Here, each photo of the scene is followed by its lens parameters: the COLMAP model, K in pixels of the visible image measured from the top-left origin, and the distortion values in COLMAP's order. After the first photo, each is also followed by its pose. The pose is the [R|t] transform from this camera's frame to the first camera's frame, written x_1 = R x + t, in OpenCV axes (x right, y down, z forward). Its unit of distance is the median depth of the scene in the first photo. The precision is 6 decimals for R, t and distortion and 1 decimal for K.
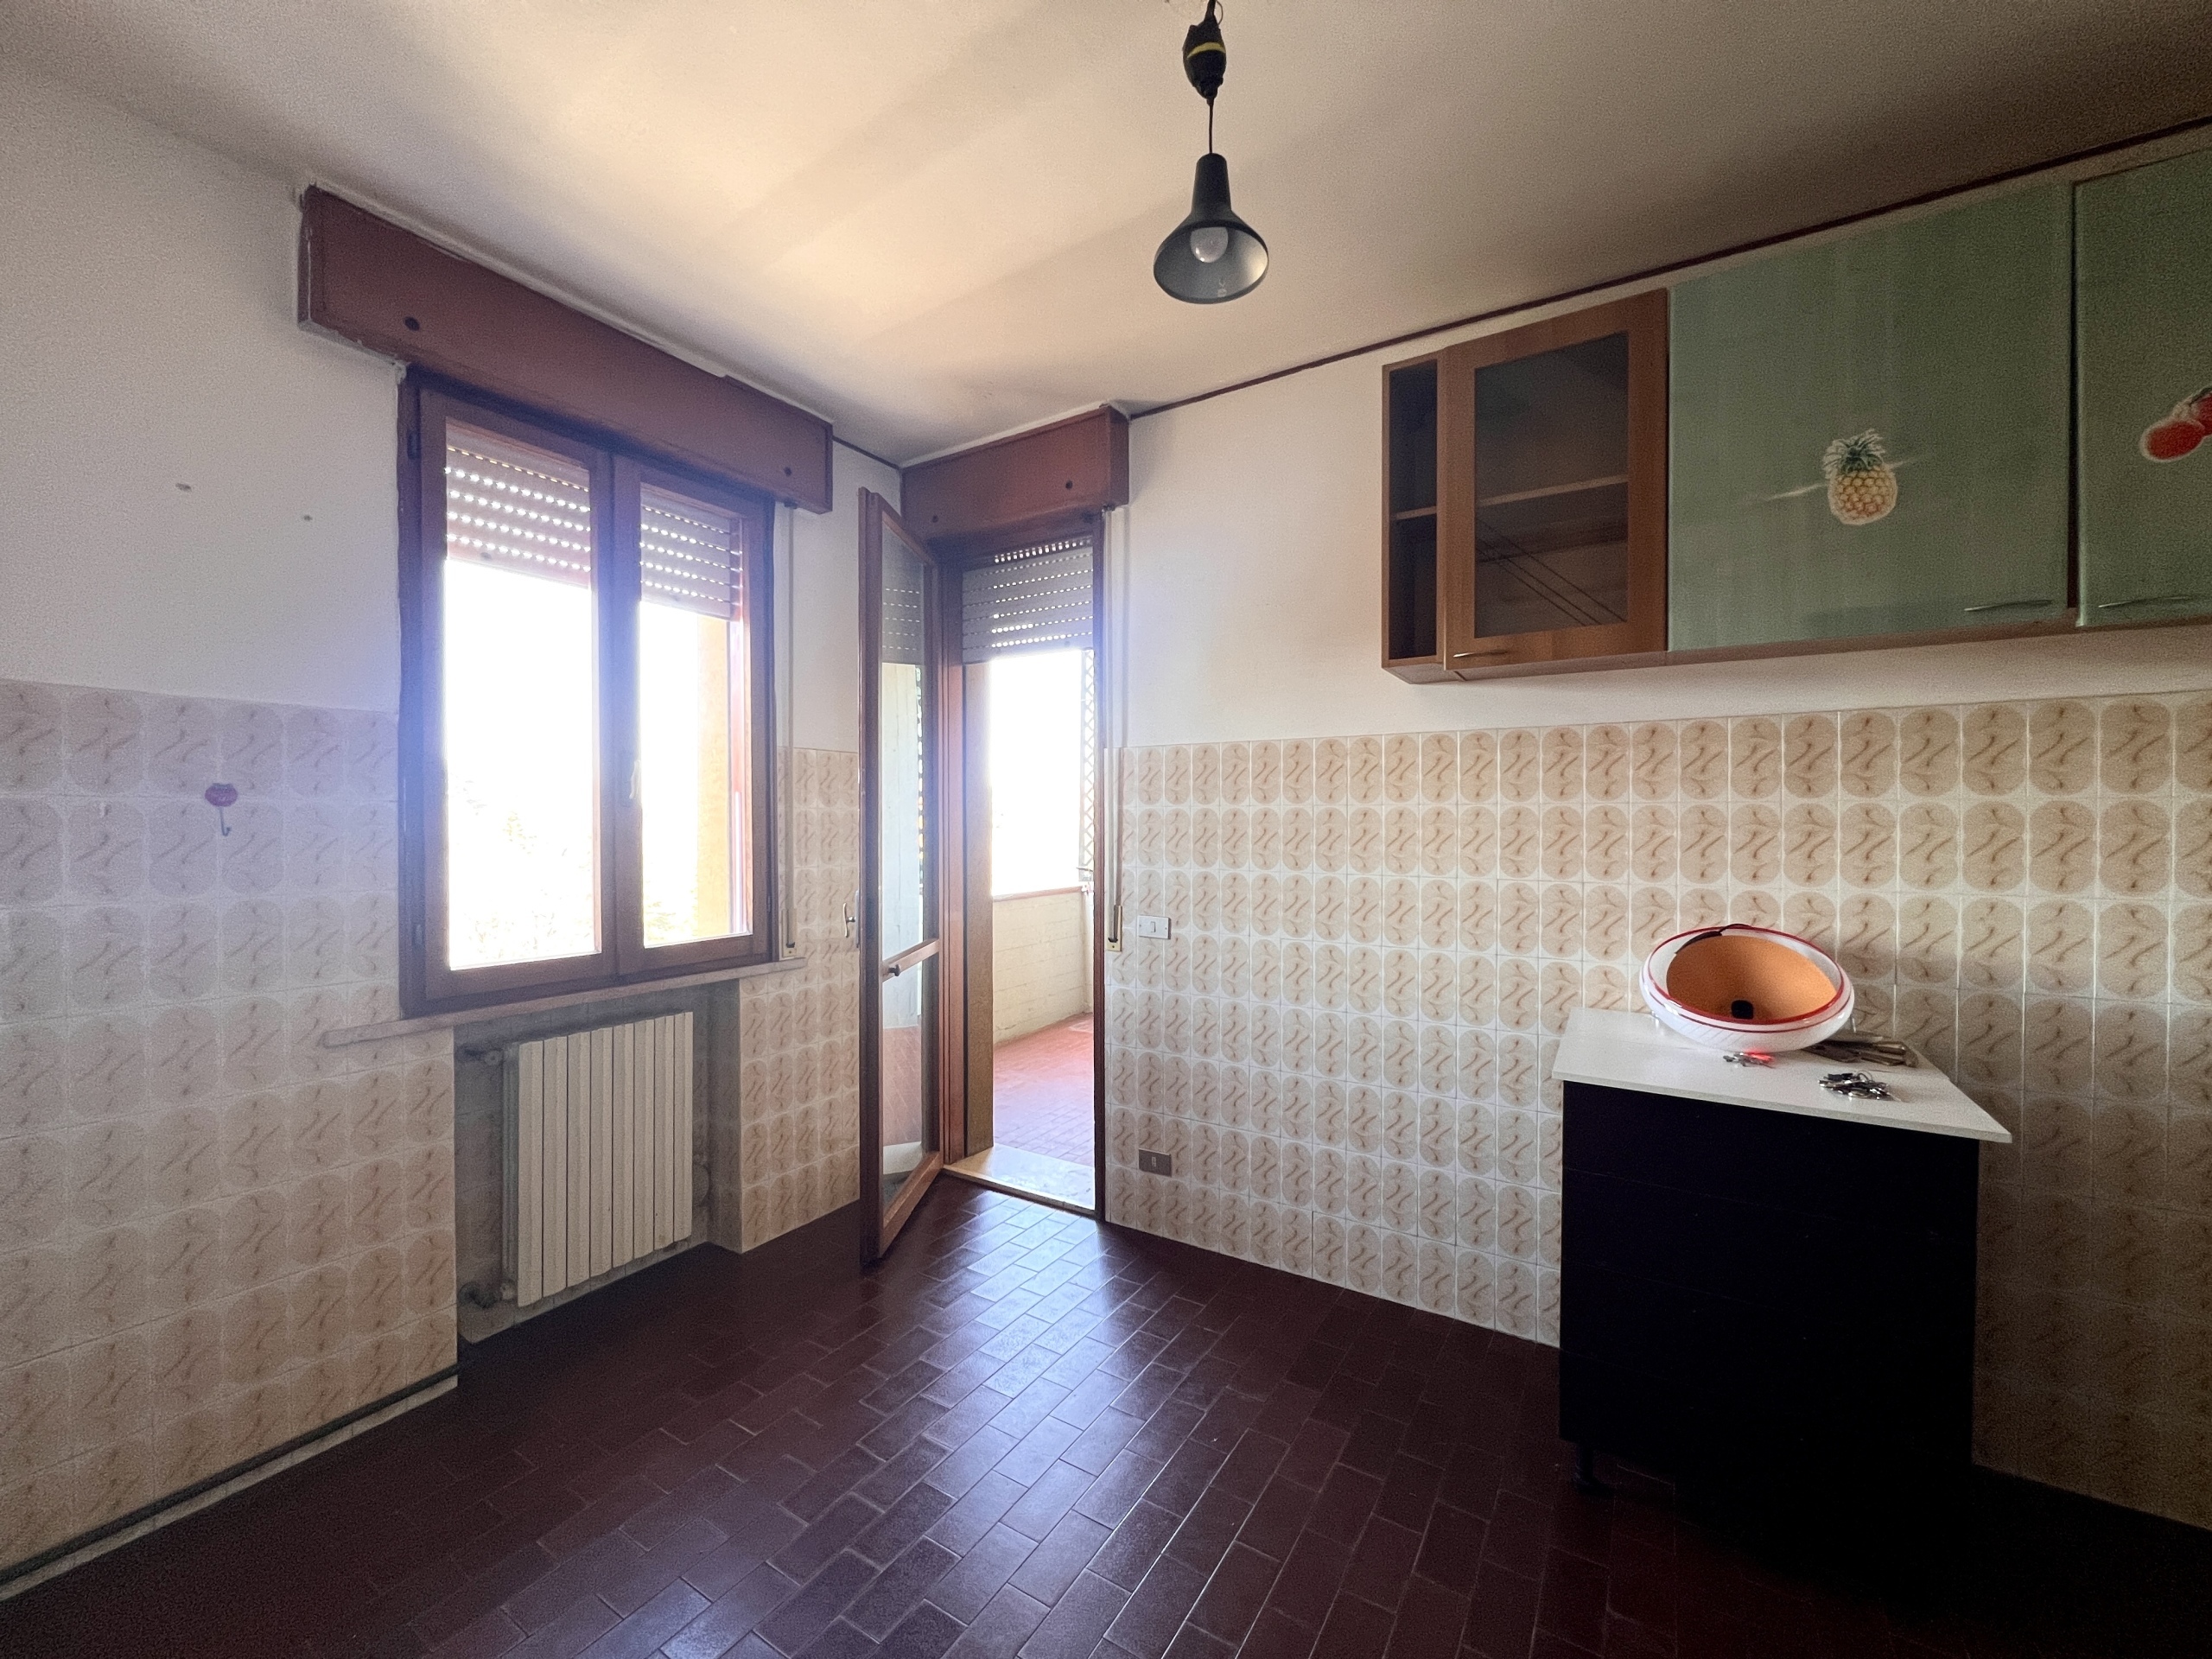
lens RADIAL K [[875.1, 0, 1110.7], [0, 875.1, 822.6], [0, 0, 1]] dist [0.001304, 0.000265]
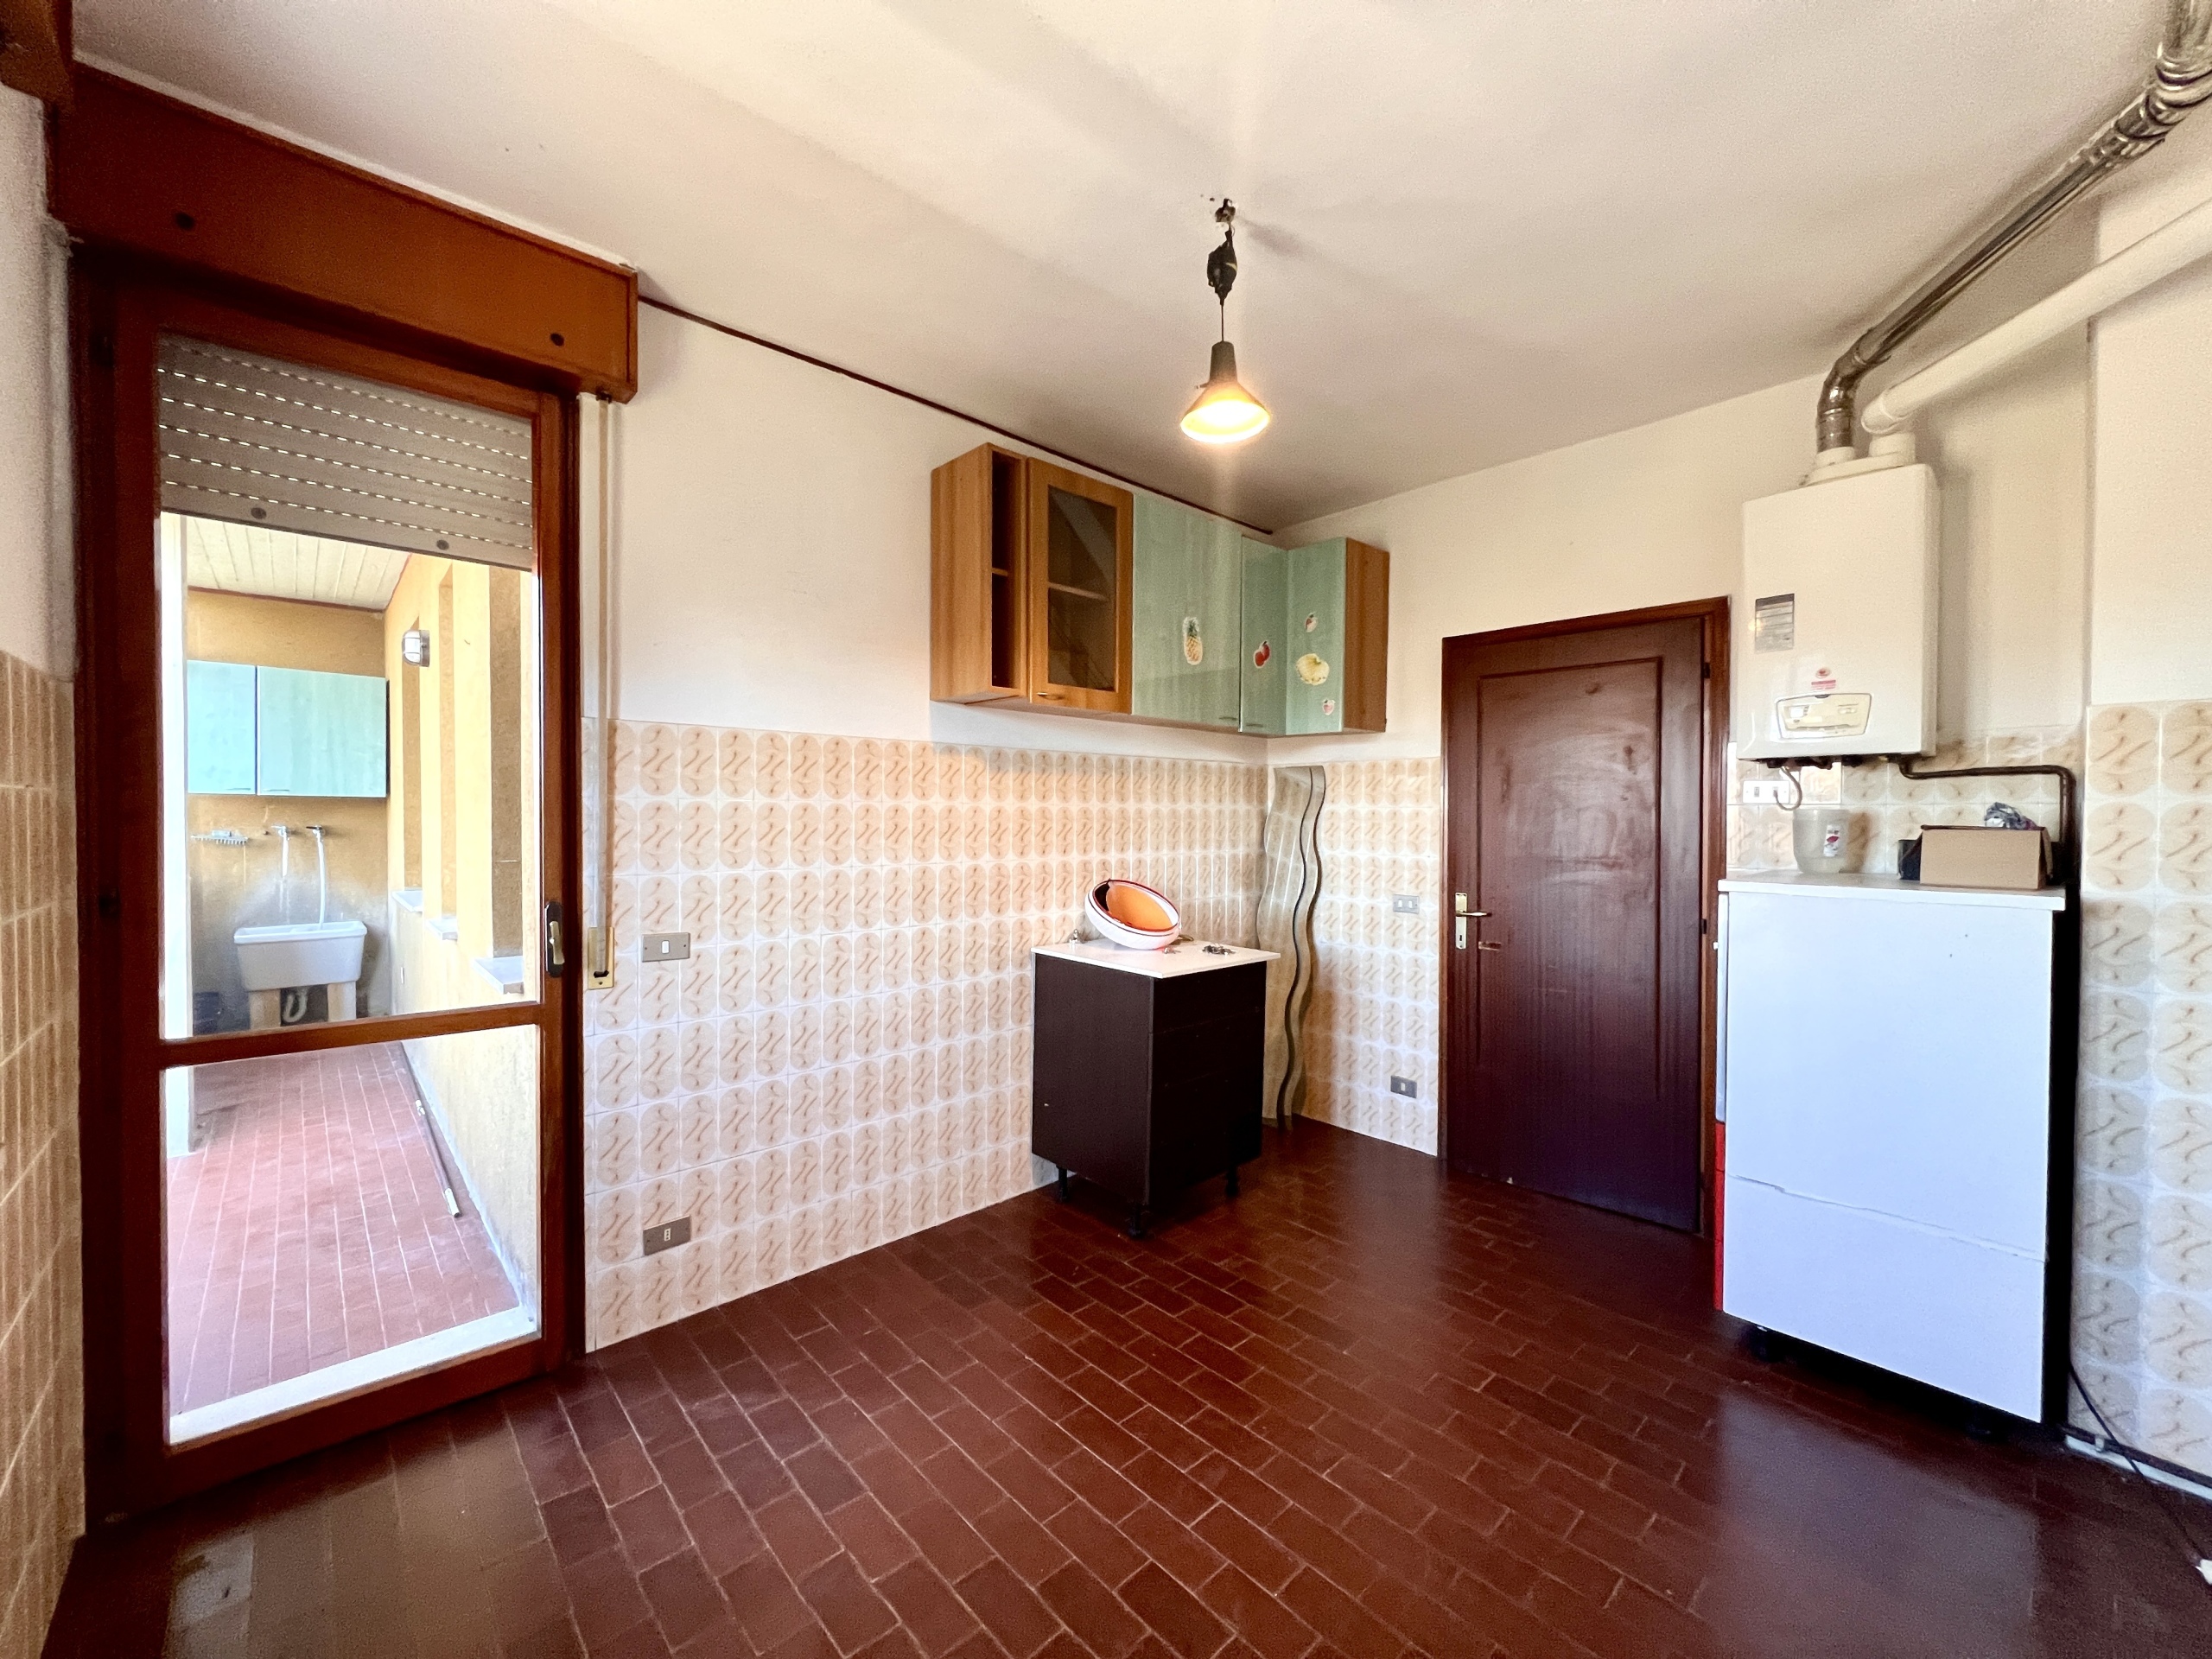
lens RADIAL K [[885.2, 0, 1110.3], [0, 885.2, 827.3], [0, 0, 1]] dist [-0.001252, 0.000215]
pose [[0.256801, -0.010881, 0.966403, -0.731605], [-0.000751, 0.999934, 0.011458, -0.001112], [-0.966464, -0.003668, 0.256776, 0.452760]]
